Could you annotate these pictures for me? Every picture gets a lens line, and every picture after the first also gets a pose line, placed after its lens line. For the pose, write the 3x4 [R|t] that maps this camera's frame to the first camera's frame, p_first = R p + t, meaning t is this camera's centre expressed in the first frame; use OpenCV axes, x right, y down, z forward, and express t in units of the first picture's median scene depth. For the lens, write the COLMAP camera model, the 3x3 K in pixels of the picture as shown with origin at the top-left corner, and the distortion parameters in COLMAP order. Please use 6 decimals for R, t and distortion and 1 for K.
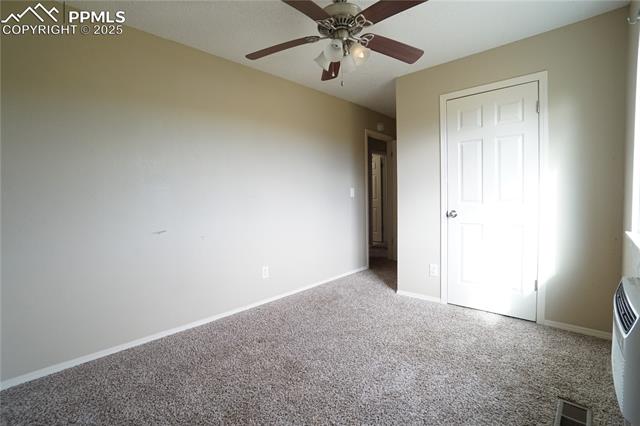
lens RADIAL K [[286.2, 0, 318.8], [0, 286.2, 212.9], [0, 0, 1]] dist [-0.034597, 0.003533]
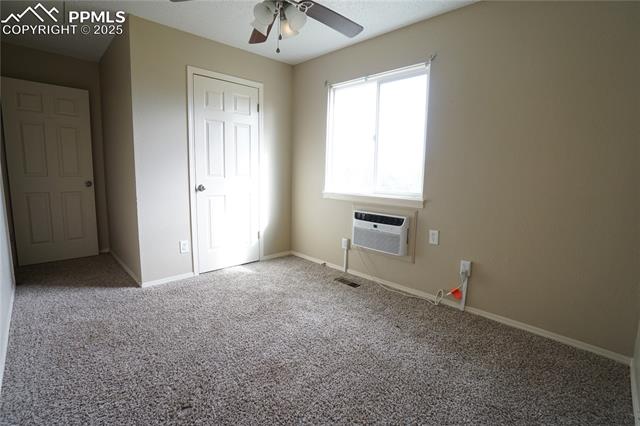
lens RADIAL K [[286.2, 0, 316.0], [0, 286.2, 207.7], [0, 0, 1]] dist [-0.034597, 0.003533]
pose [[0.107095, -0.108169, 0.988347, -0.539641], [0.036536, 0.993821, 0.104809, -0.018579], [-0.993577, 0.024886, 0.110385, 0.480587]]
